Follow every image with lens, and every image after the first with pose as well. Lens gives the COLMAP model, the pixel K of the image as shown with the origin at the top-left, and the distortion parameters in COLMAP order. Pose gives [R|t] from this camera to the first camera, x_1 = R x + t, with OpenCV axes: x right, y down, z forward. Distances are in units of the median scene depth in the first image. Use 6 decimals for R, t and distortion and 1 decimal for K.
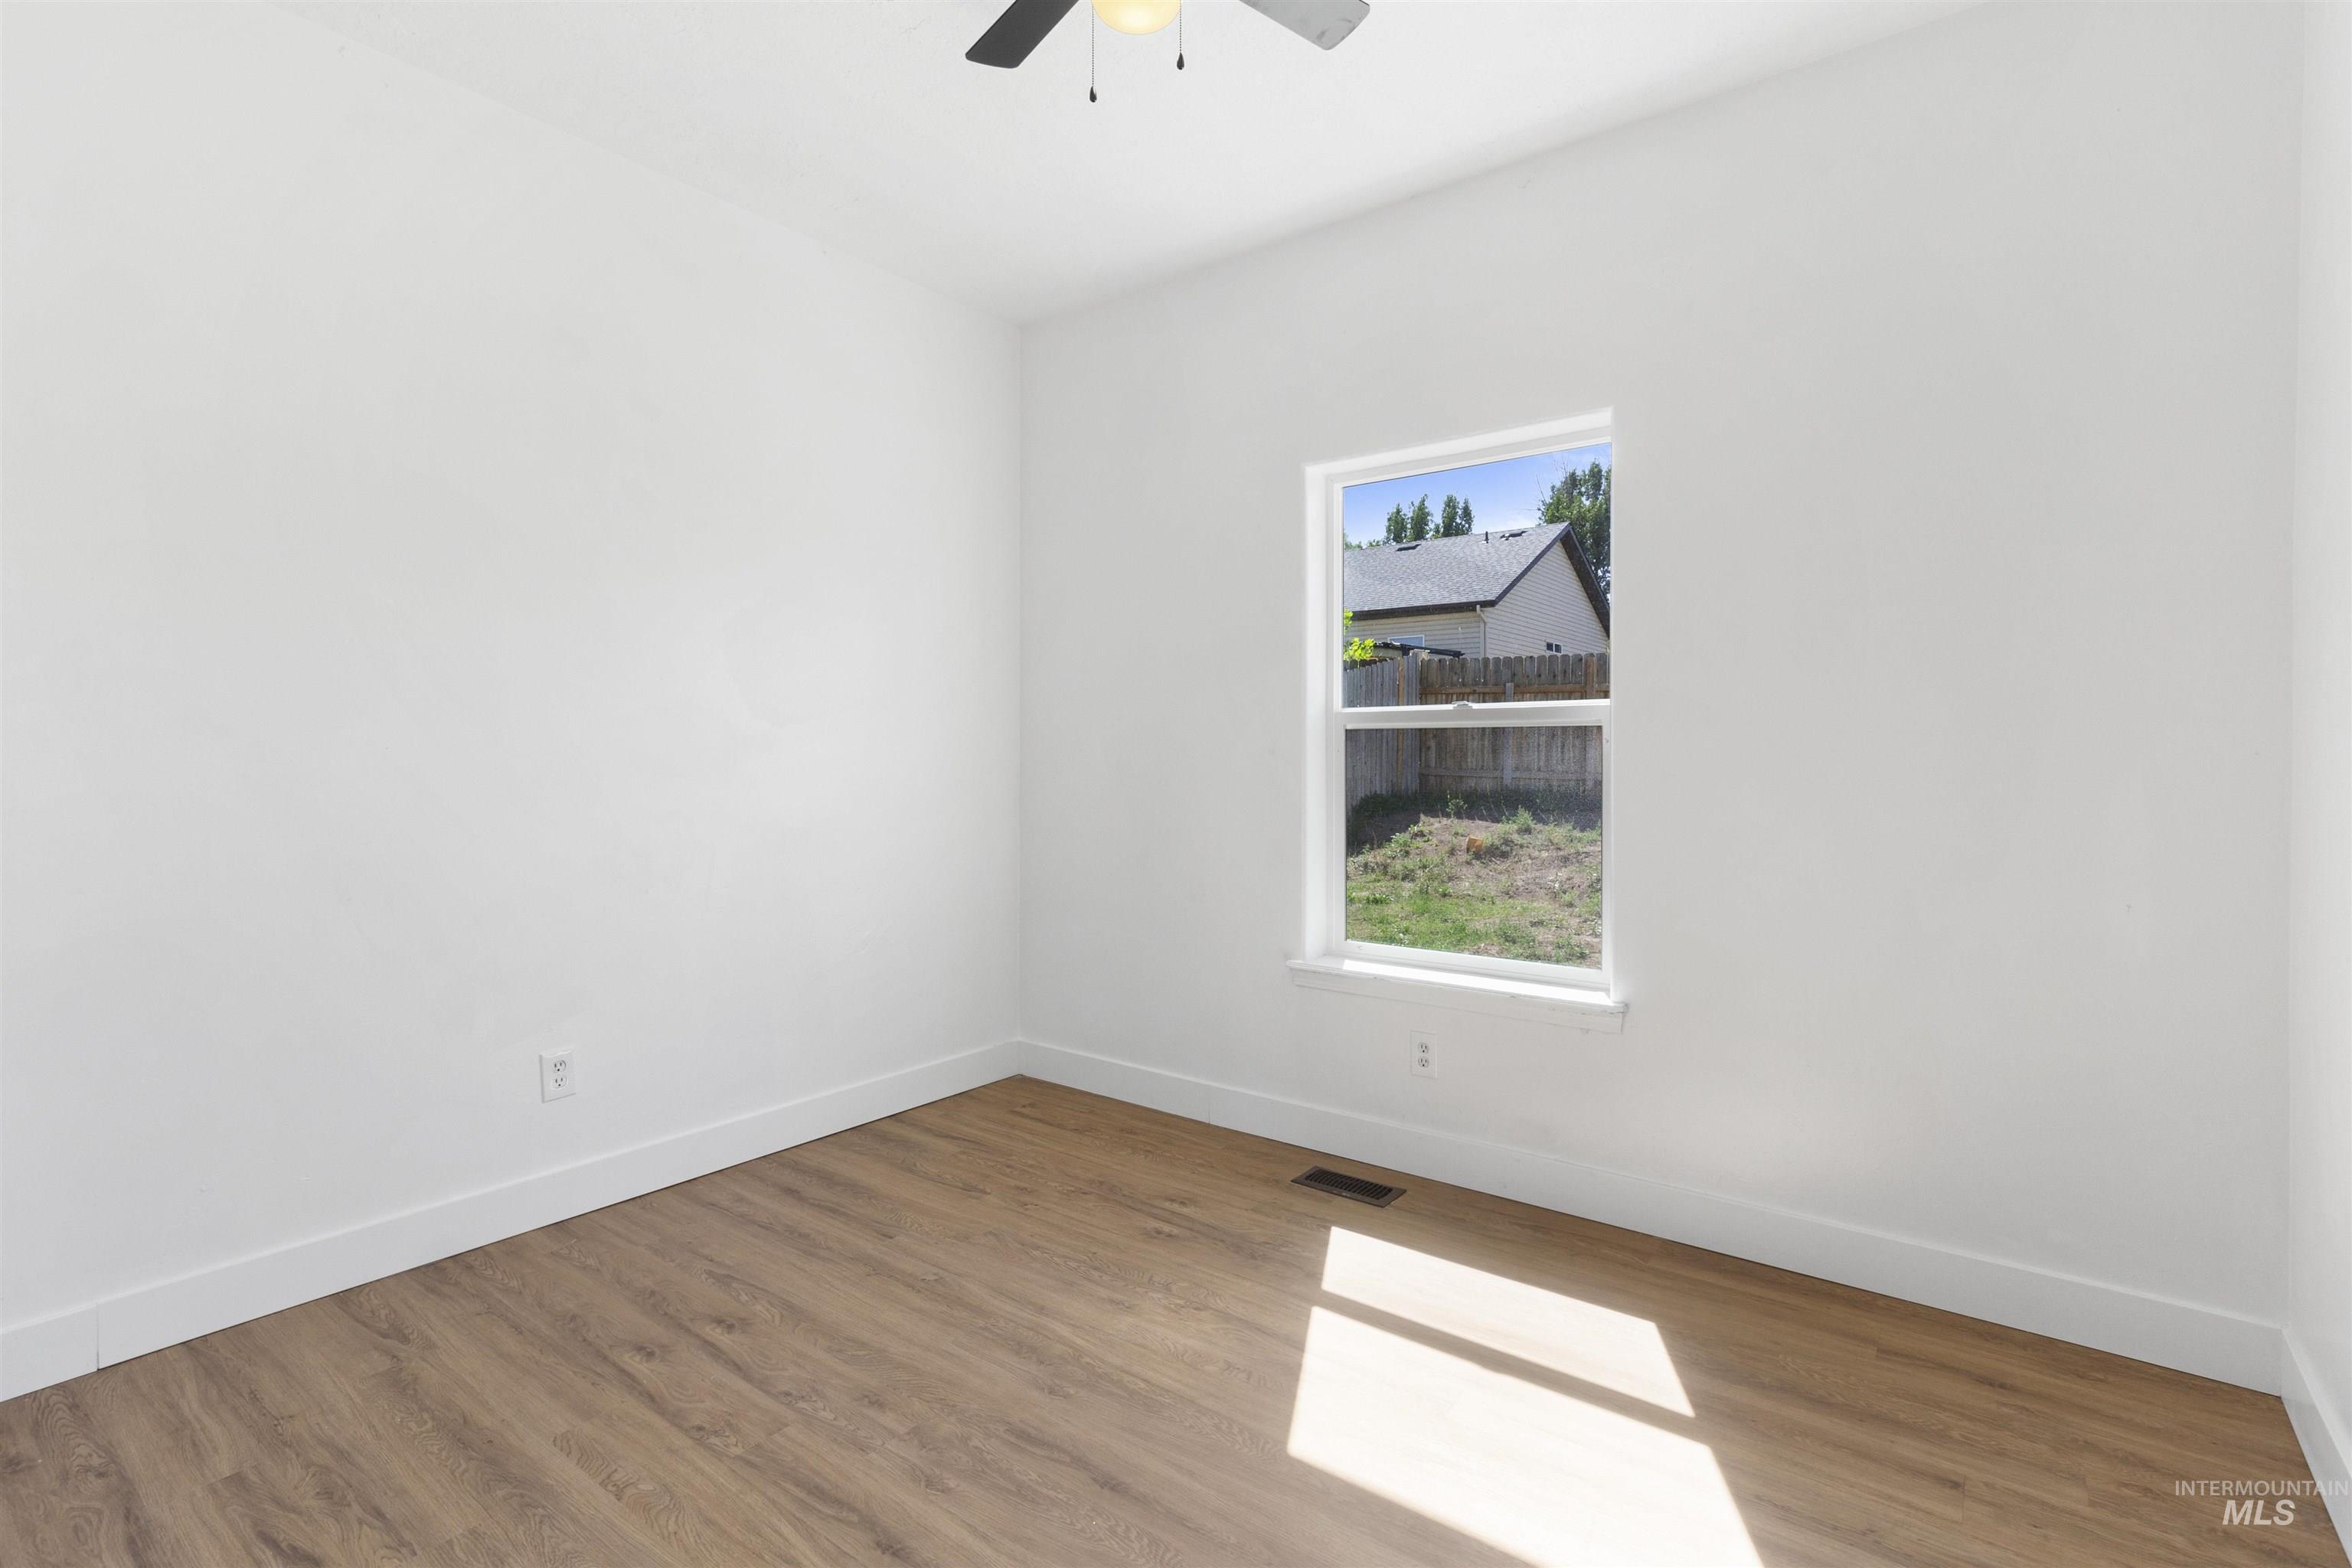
lens RADIAL K [[1094.4, 0, 1179.7], [0, 1094.4, 773.0], [0, 0, 1]] dist [-0.001912, -0.000490]
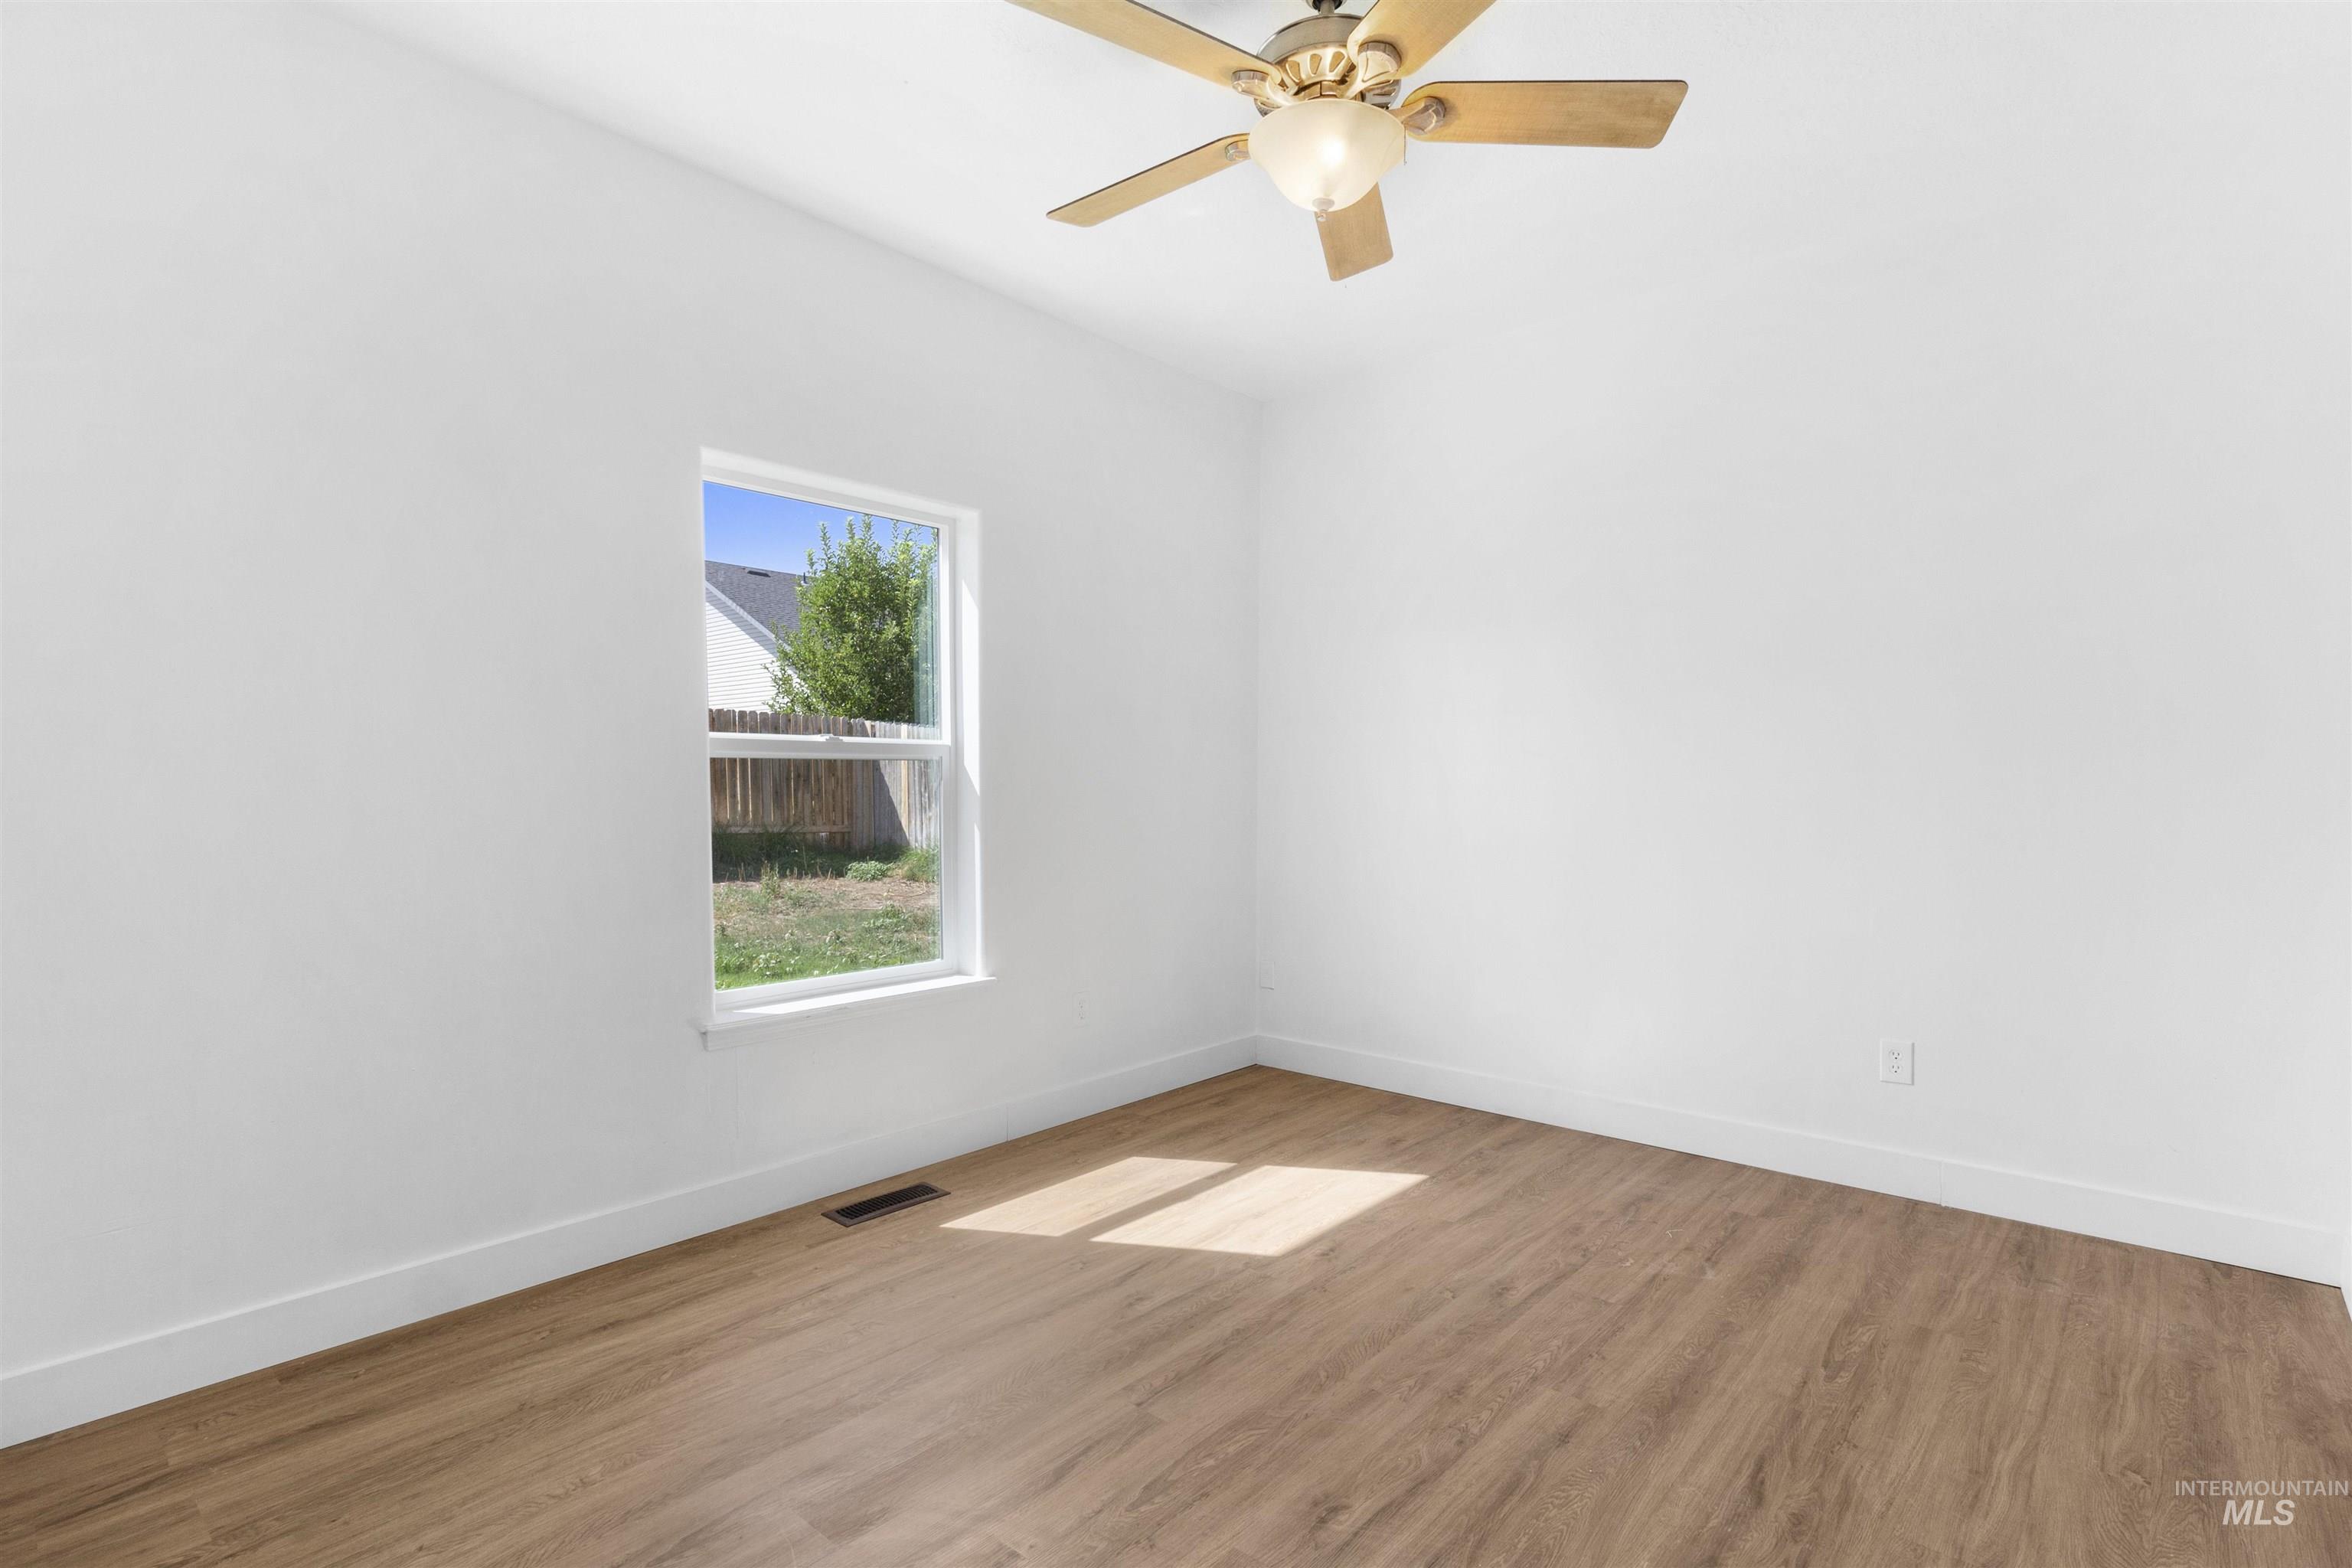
lens RADIAL K [[1094.4, 0, 1179.7], [0, 1094.4, 773.0], [0, 0, 1]] dist [-0.001912, -0.000490]
pose [[0.085012, 0.010240, 0.996327, -0.729274], [0.032120, 0.999399, -0.013012, -0.002774], [-0.995862, 0.033108, 0.084632, 0.536261]]
